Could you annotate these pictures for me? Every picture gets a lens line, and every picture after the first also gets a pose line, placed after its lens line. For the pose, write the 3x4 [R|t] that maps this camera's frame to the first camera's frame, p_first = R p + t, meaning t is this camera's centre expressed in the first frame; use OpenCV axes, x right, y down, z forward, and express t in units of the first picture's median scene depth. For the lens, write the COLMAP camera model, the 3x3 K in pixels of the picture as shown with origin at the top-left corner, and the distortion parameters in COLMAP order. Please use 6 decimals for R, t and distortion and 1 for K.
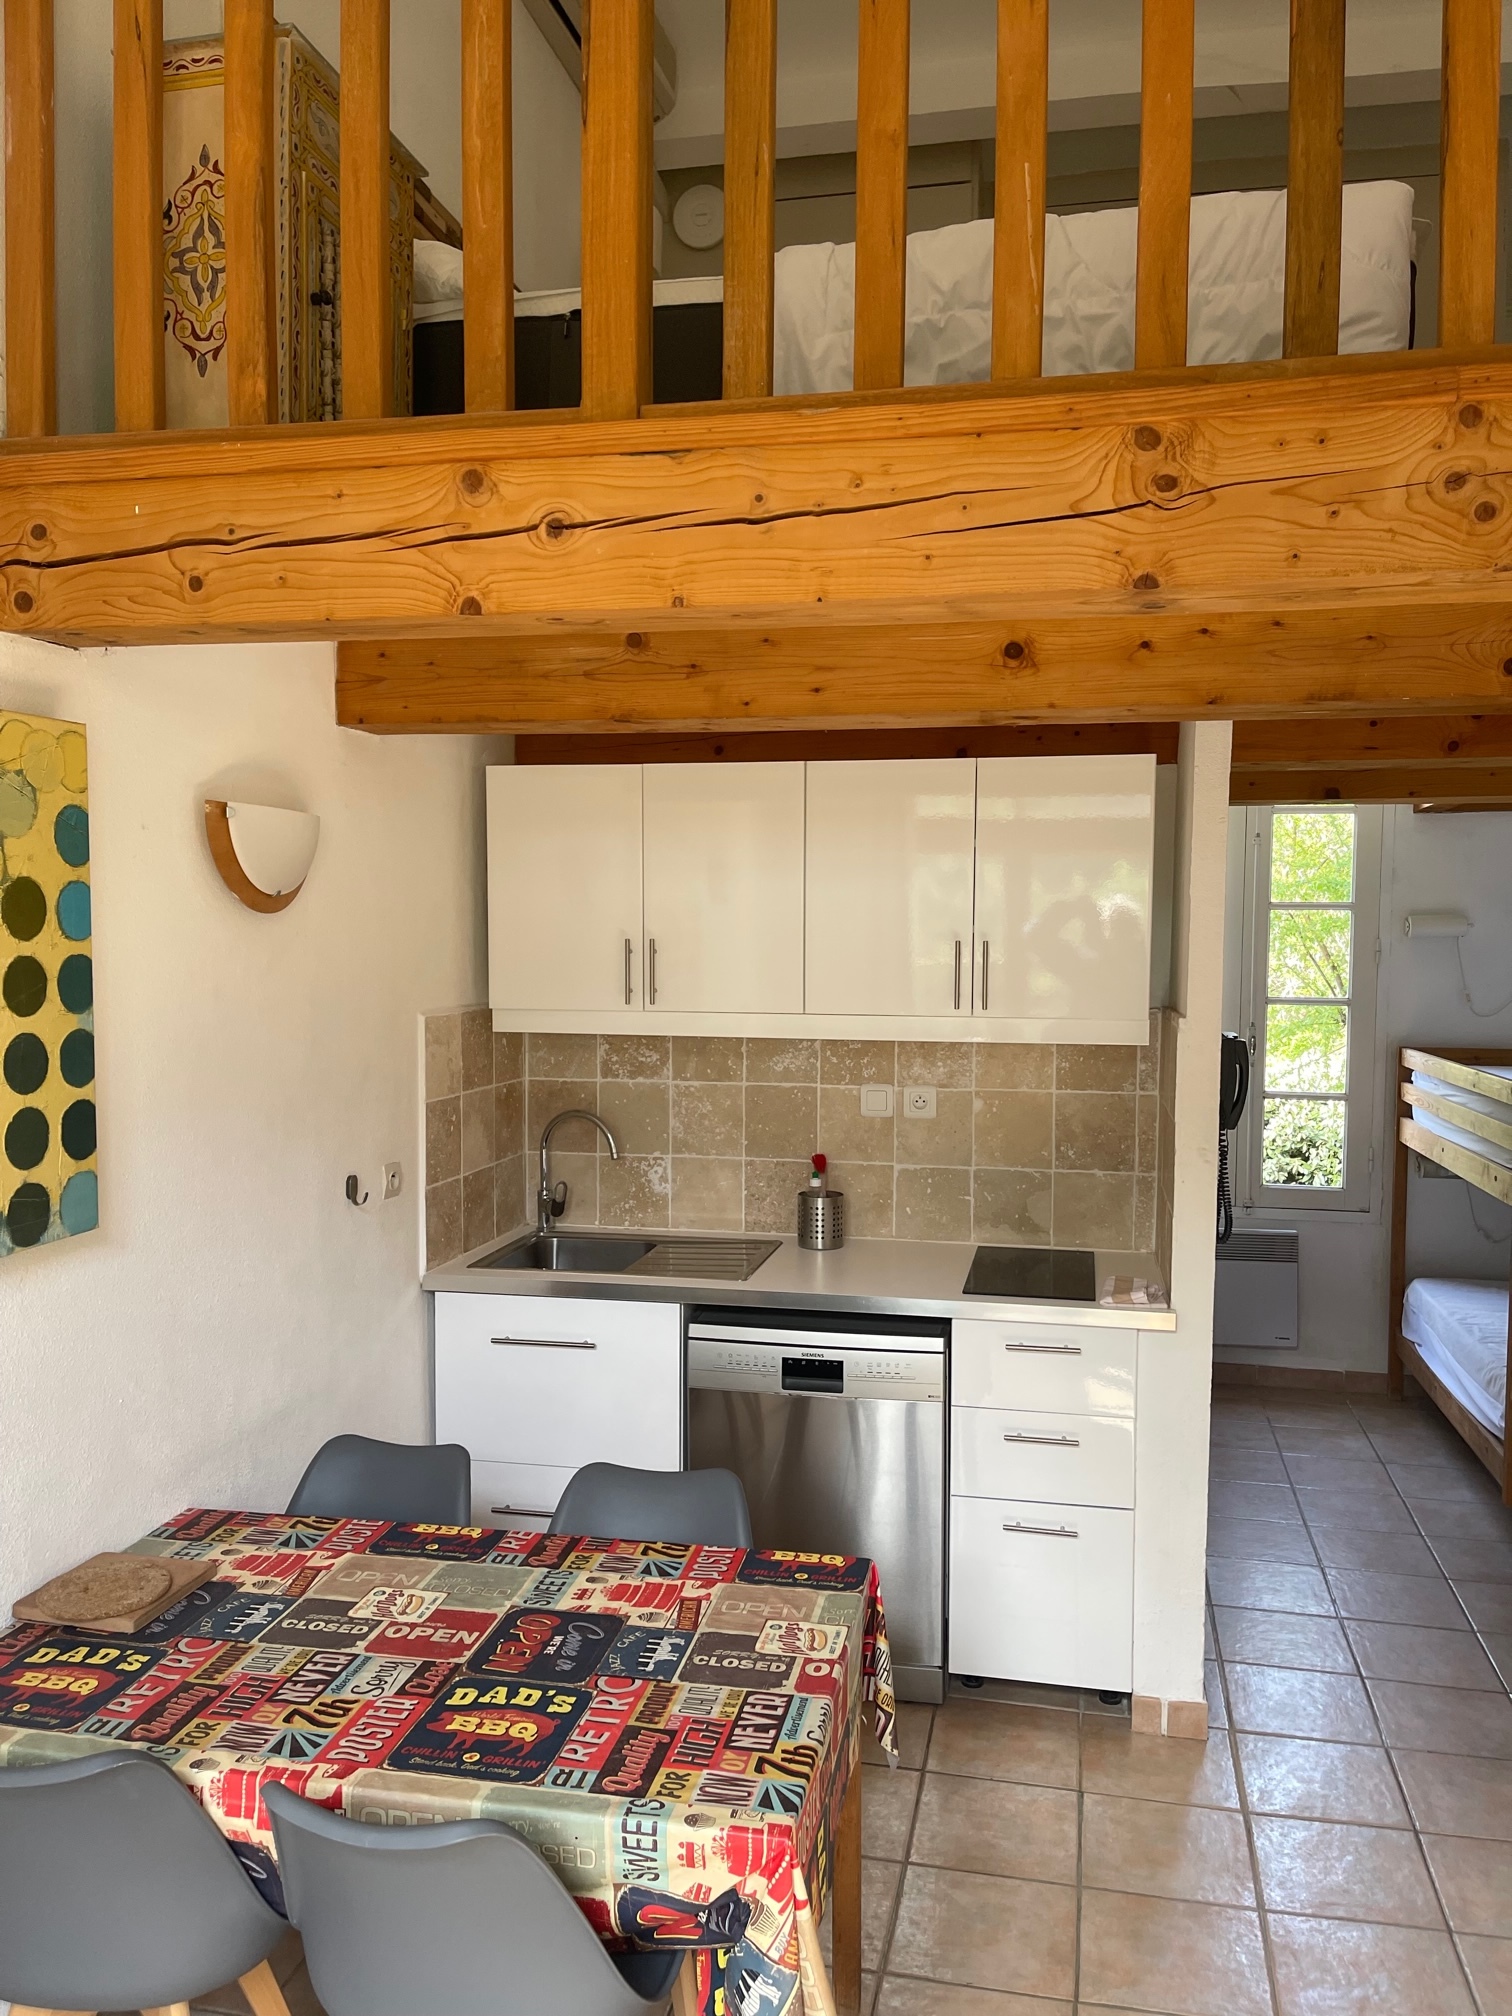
lens RADIAL K [[1520.5, 0, 765.0], [0, 1520.5, 1026.6], [0, 0, 1]] dist [0.070574, -0.093003]
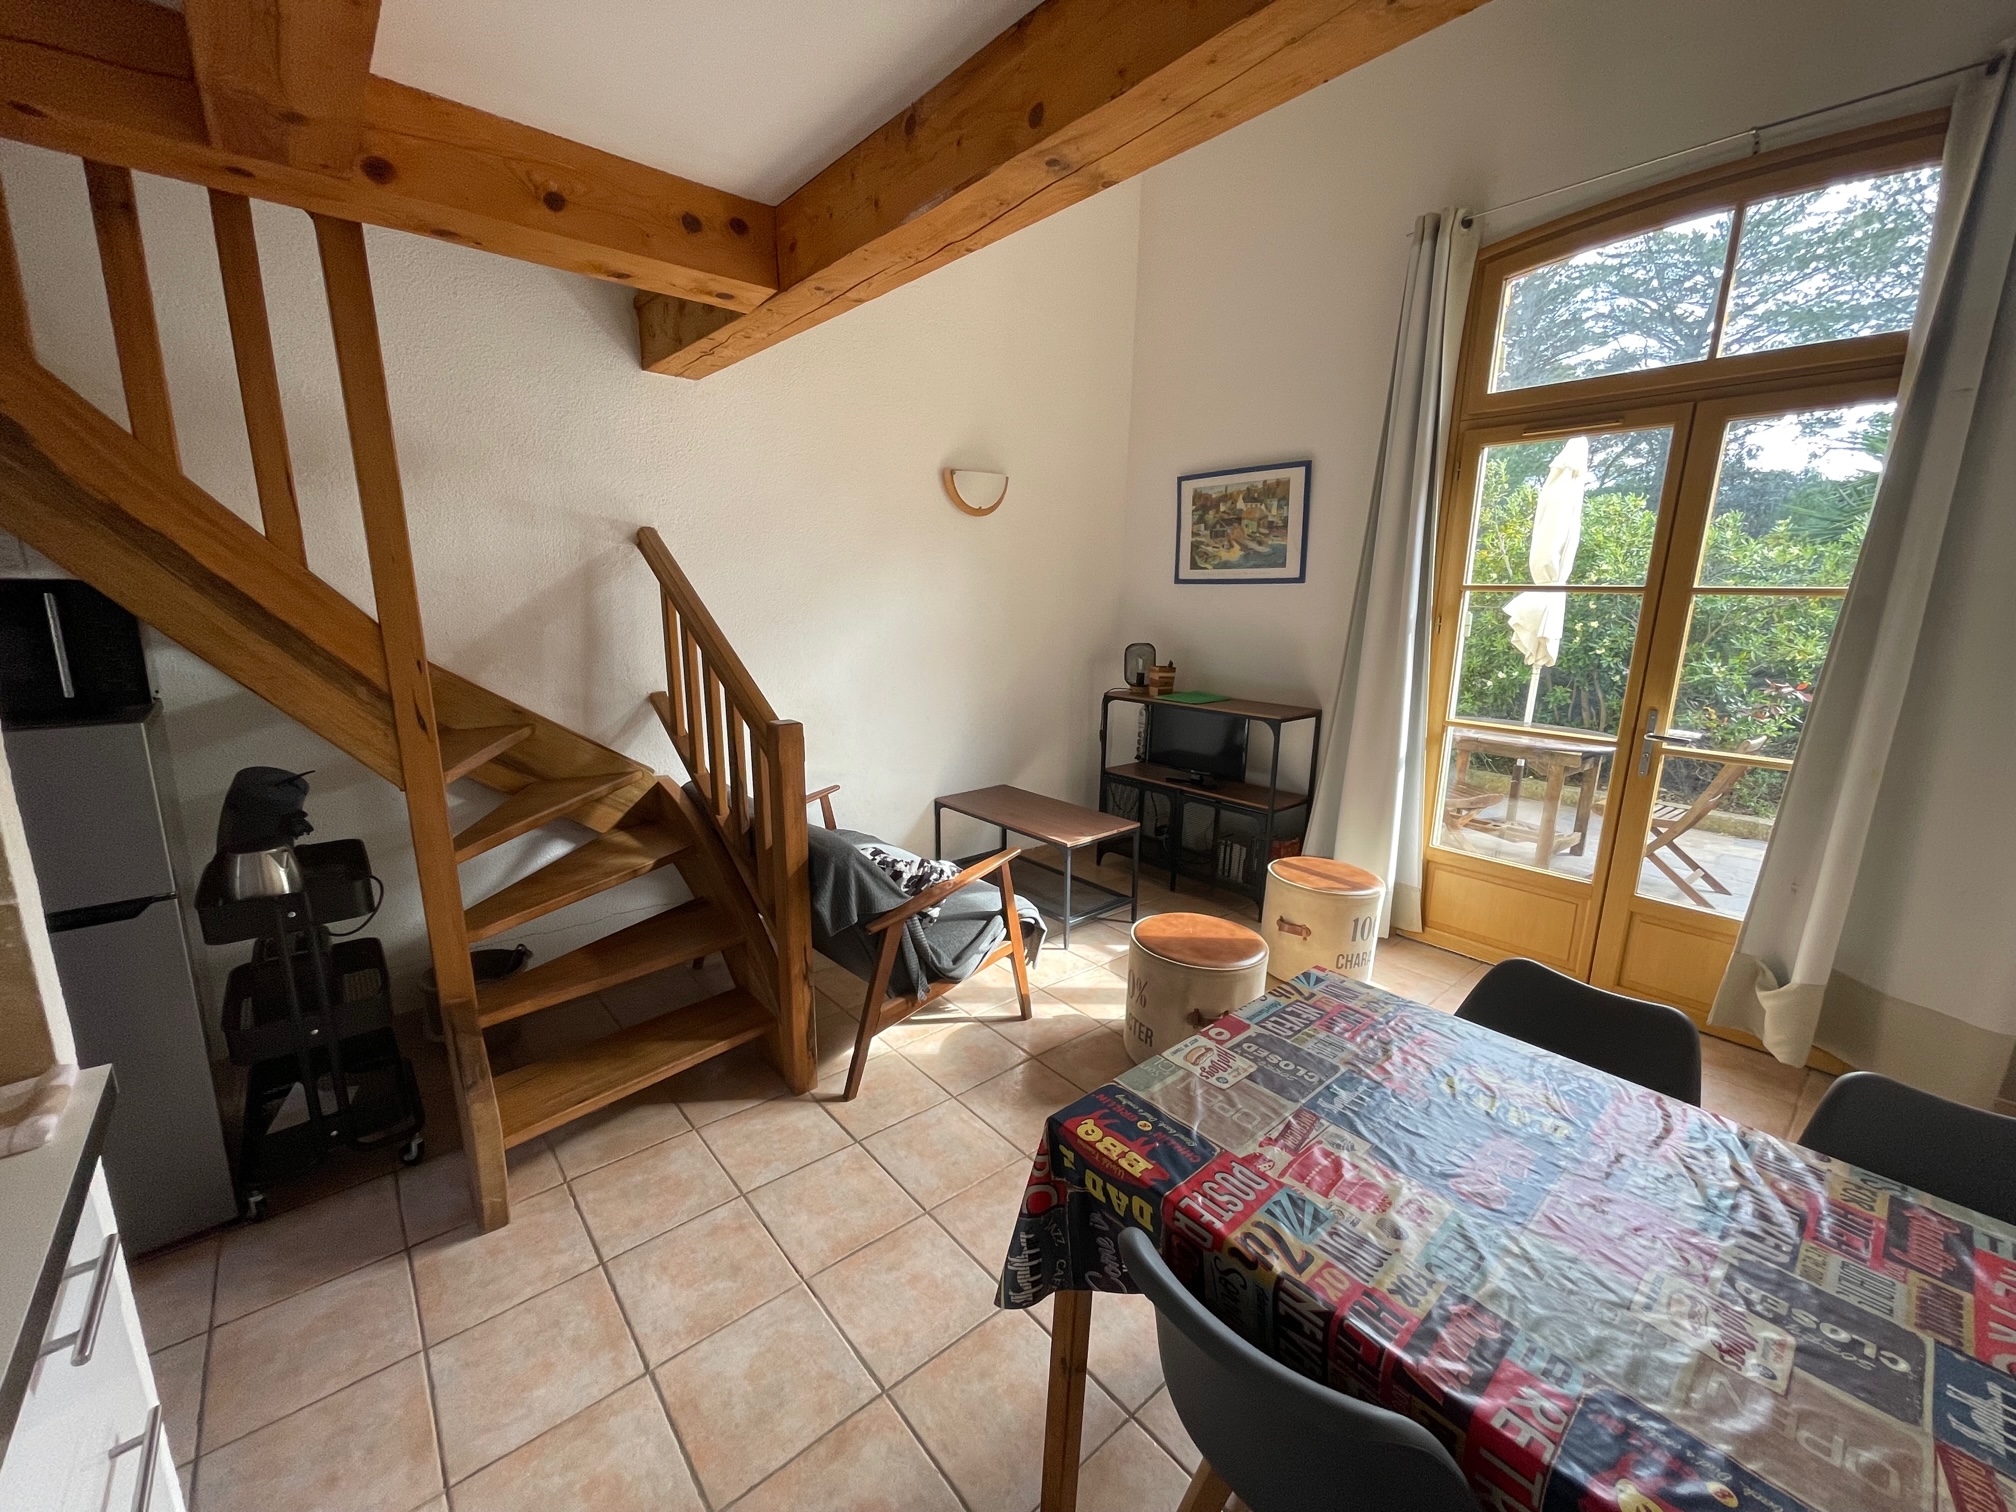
lens RADIAL K [[812.6, 0, 999.6], [0, 812.6, 761.7], [0, 0, 1]] dist [-0.007033, 0.004235]
pose [[-0.790804, -0.149589, 0.593508, -0.129403], [0.013710, 0.965102, 0.261514, 0.023841], [-0.611916, 0.214943, -0.761156, 1.116496]]
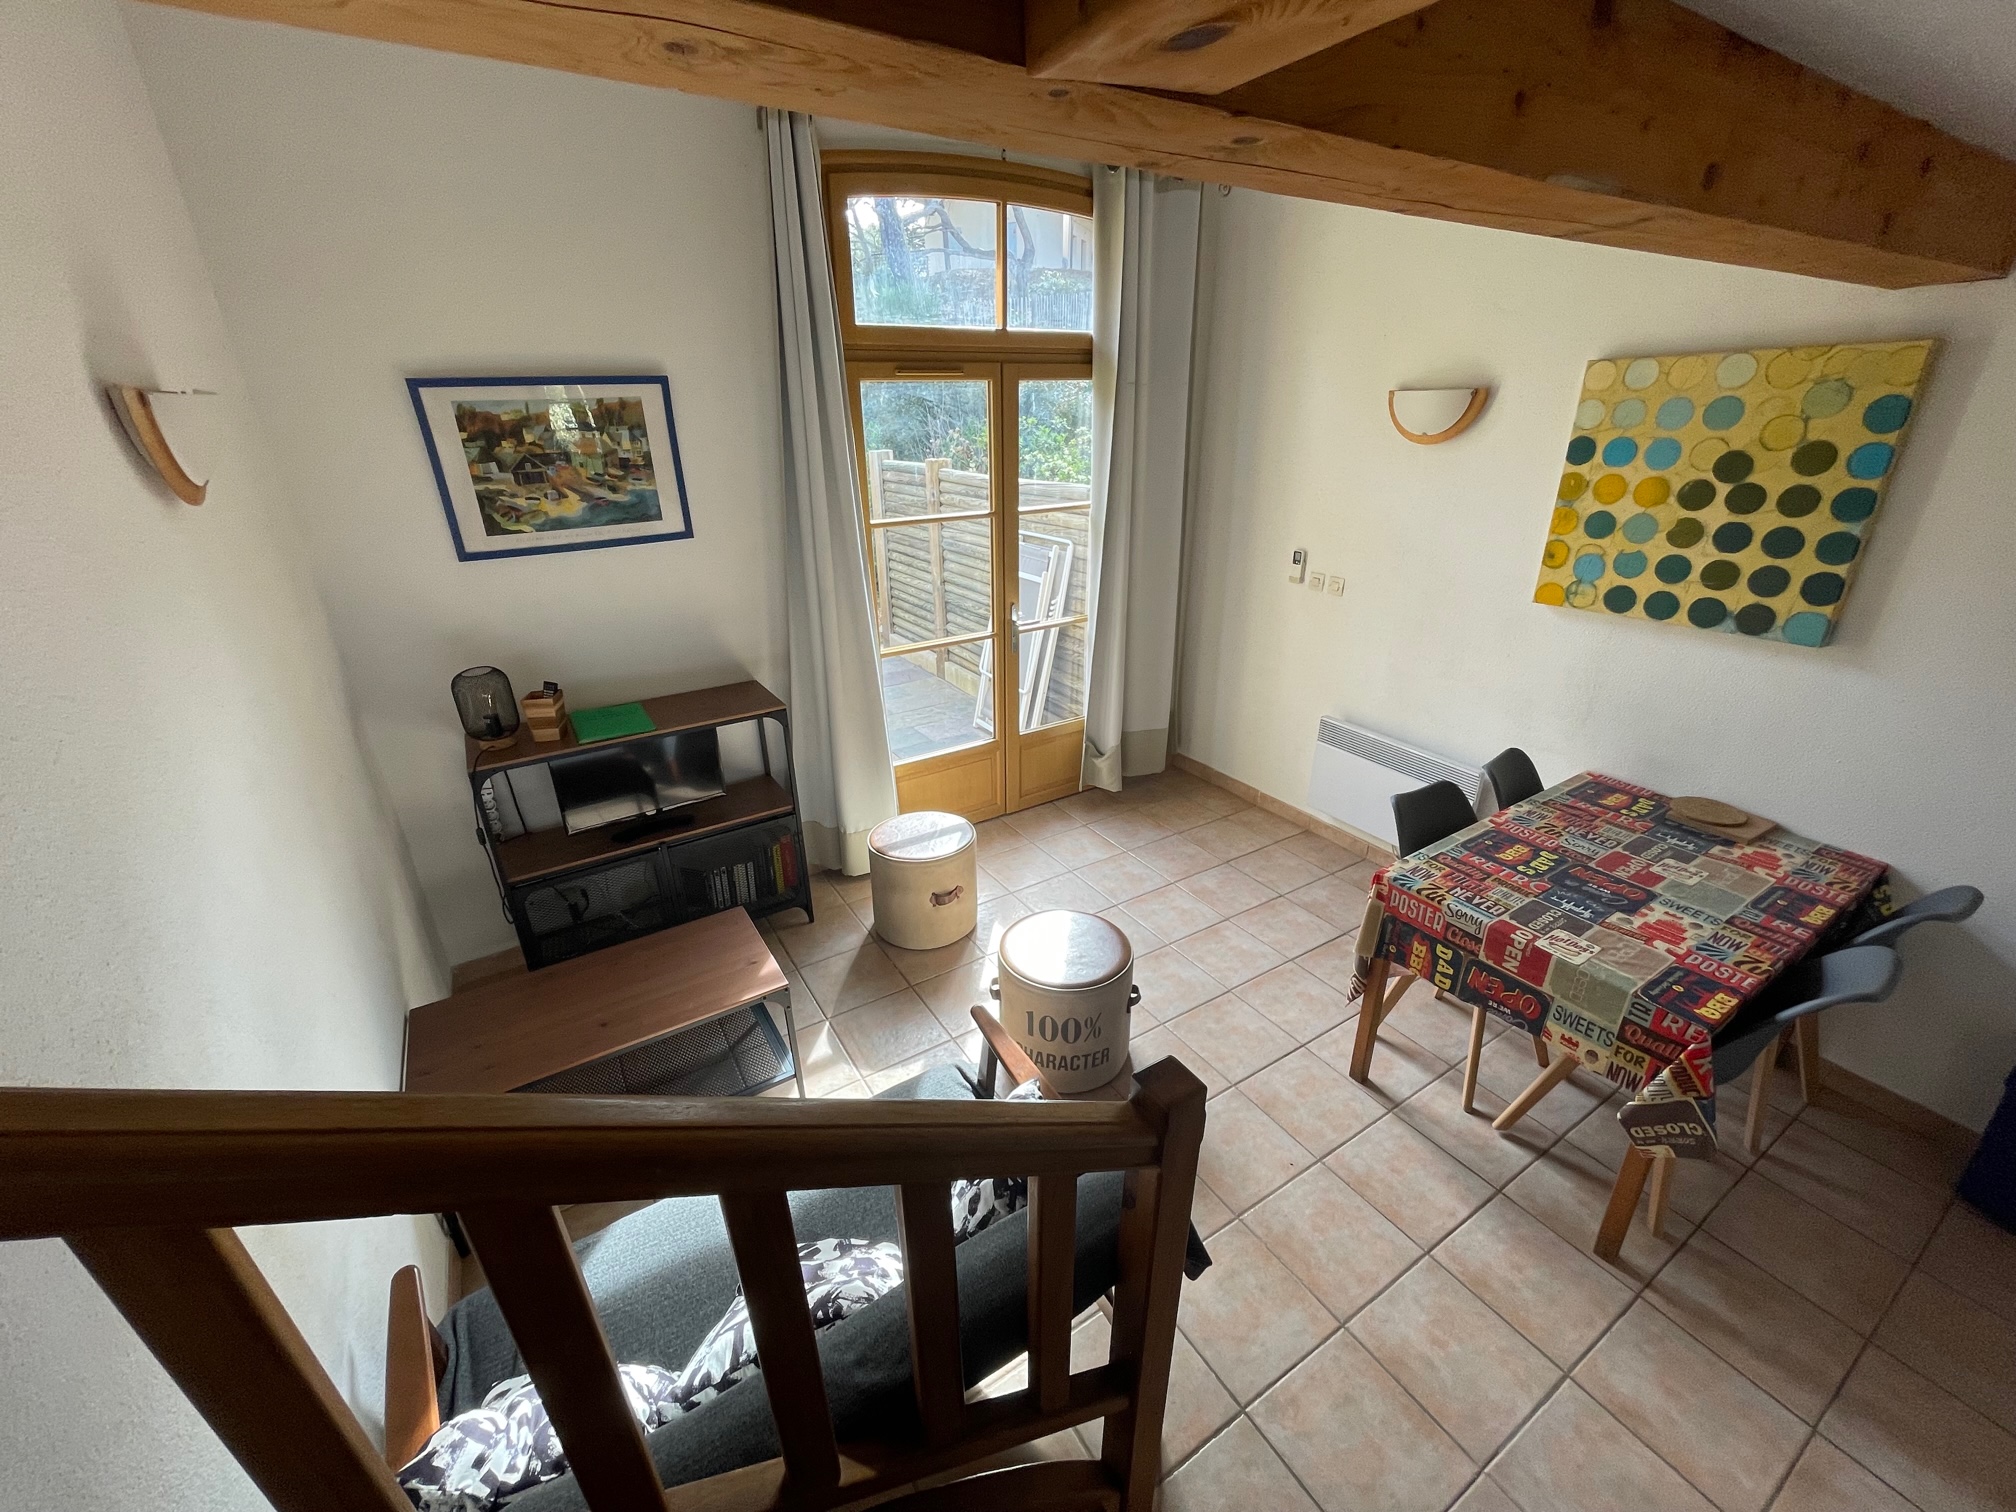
lens RADIAL K [[812.6, 0, 999.0], [0, 812.6, 760.1], [0, 0, 1]] dist [-0.007033, 0.004235]
pose [[-0.727800, 0.278808, -0.626556, 0.721187], [-0.030230, 0.899697, 0.435466, -0.109002], [0.685123, 0.335873, -0.646372, 0.803488]]
